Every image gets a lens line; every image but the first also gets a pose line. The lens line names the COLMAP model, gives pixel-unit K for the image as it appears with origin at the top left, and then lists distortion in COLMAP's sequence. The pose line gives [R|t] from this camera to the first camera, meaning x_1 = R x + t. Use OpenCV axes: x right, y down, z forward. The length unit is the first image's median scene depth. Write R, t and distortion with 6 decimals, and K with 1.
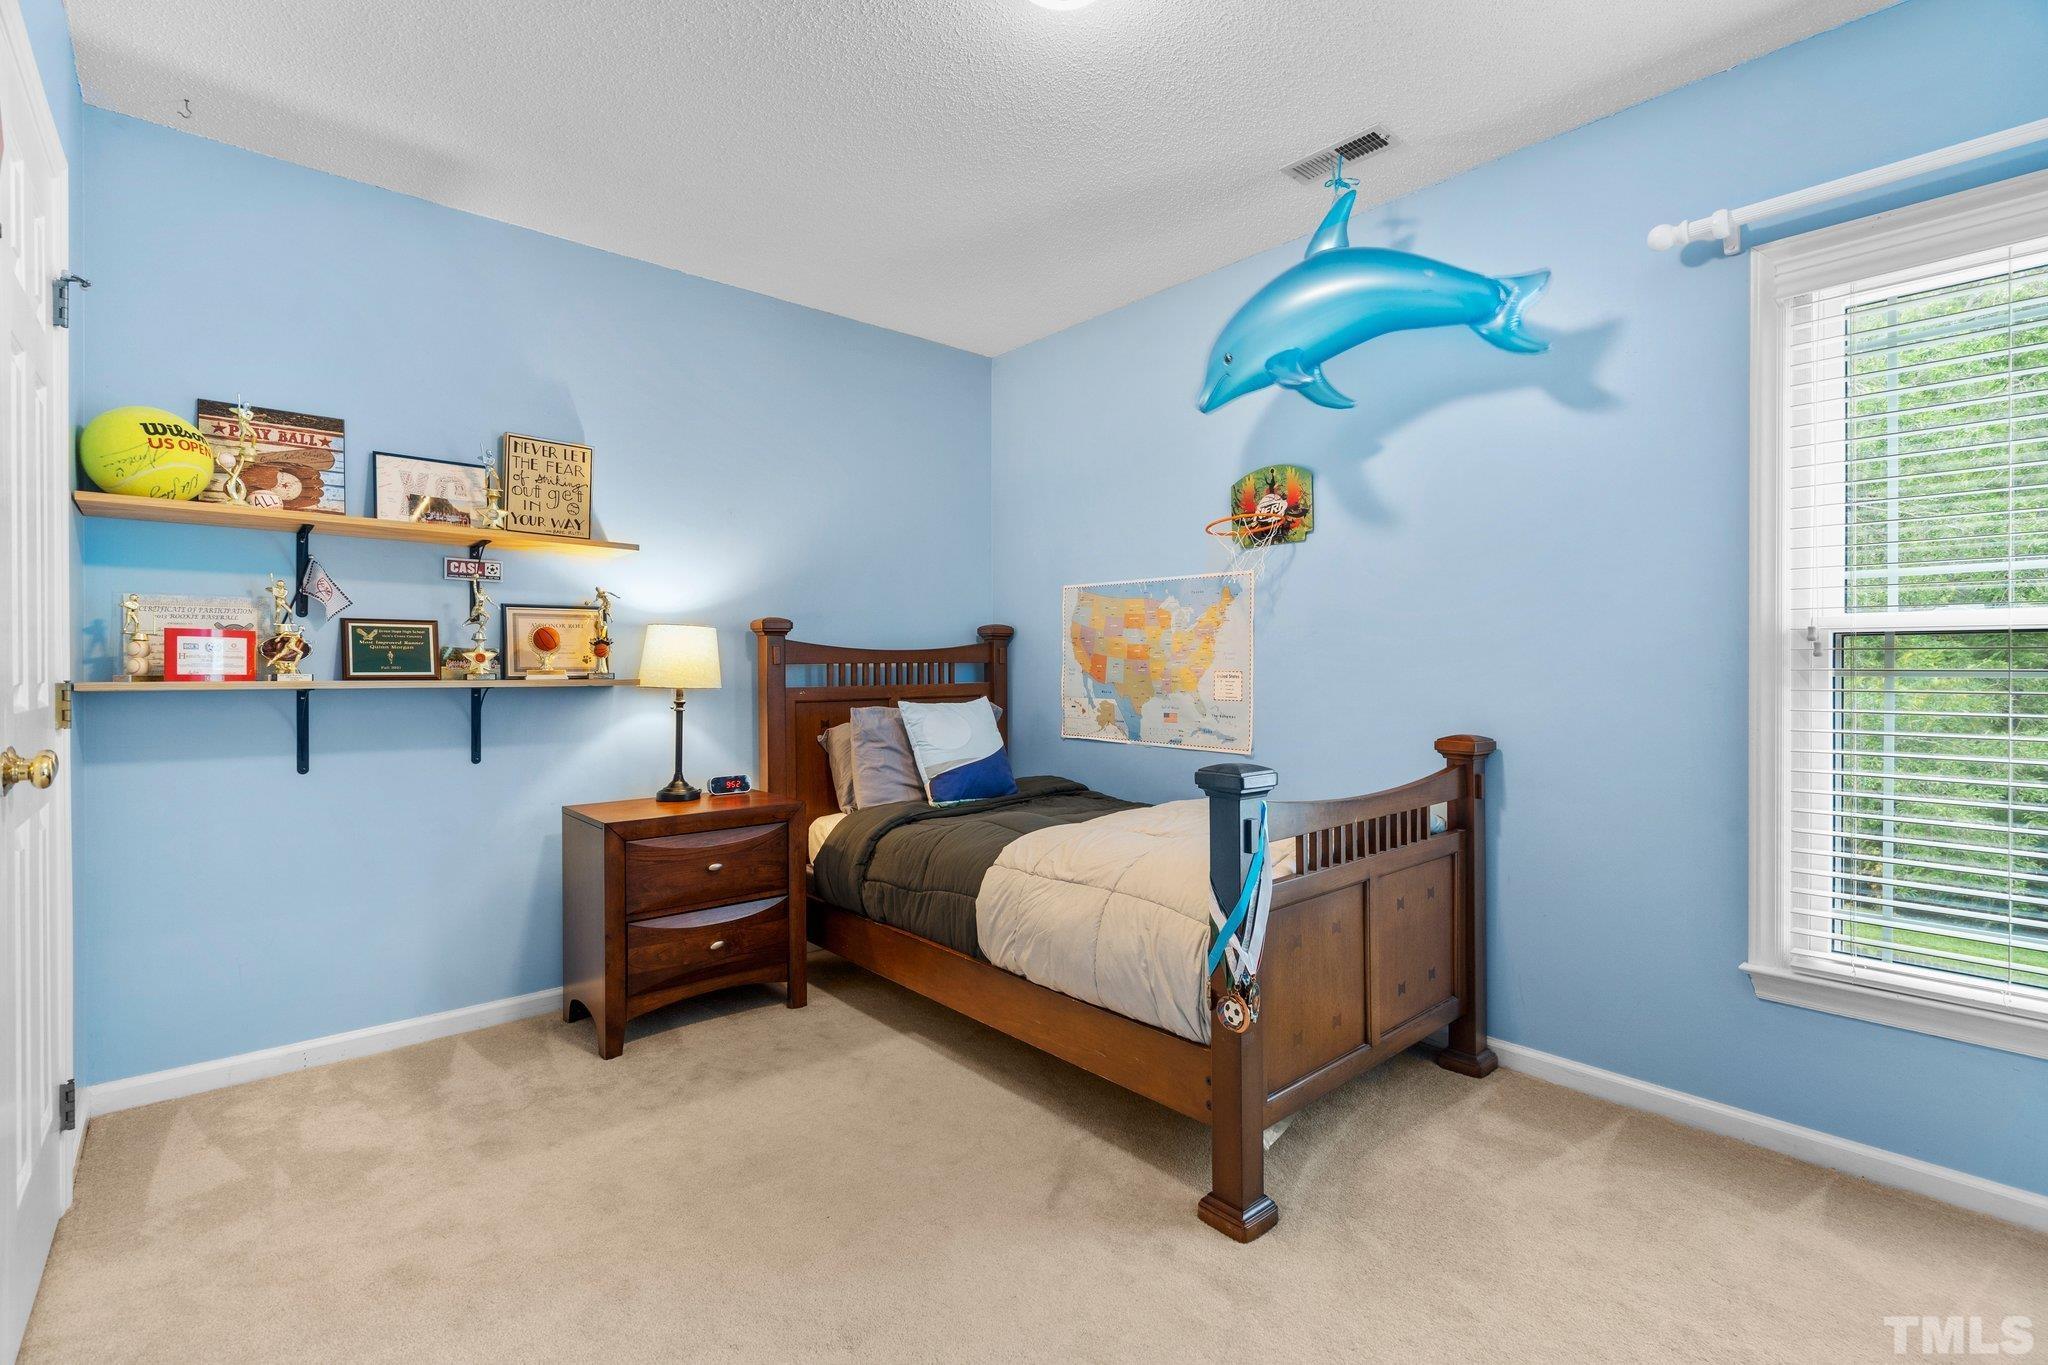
lens RADIAL K [[947.2, 0, 1008.8], [0, 947.2, 678.4], [0, 0, 1]] dist [-0.003986, 0.002822]
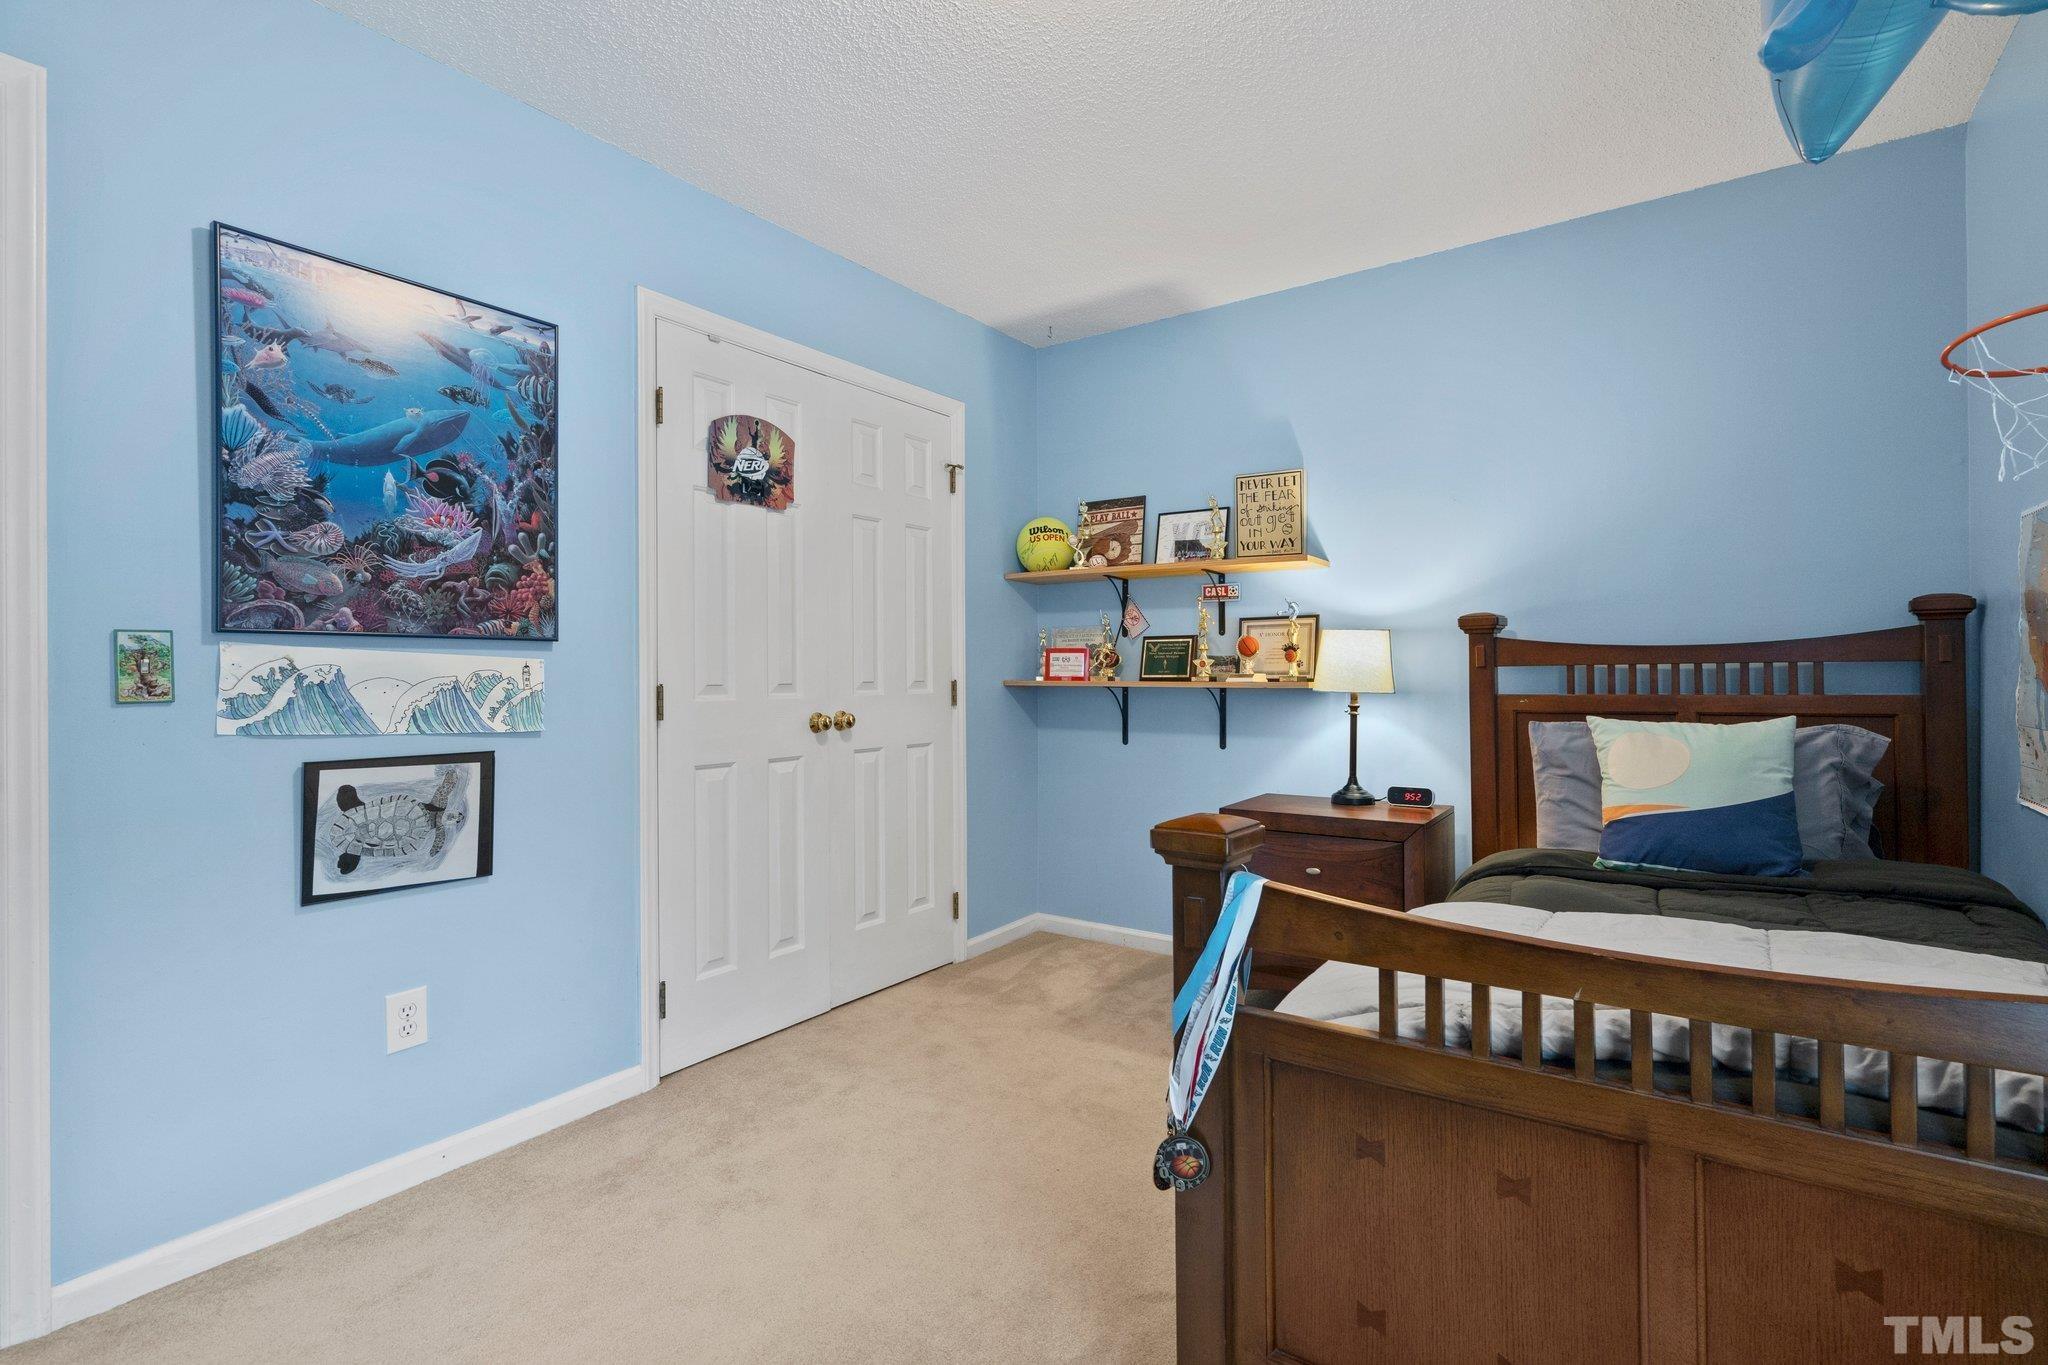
lens RADIAL K [[947.2, 0, 1007.5], [0, 947.2, 671.0], [0, 0, 1]] dist [-0.003986, 0.002822]
pose [[0.230729, 0.007556, -0.972989, 0.580365], [0.004303, 0.999952, 0.008786, -0.023988], [0.973008, -0.006214, 0.230686, 0.443585]]
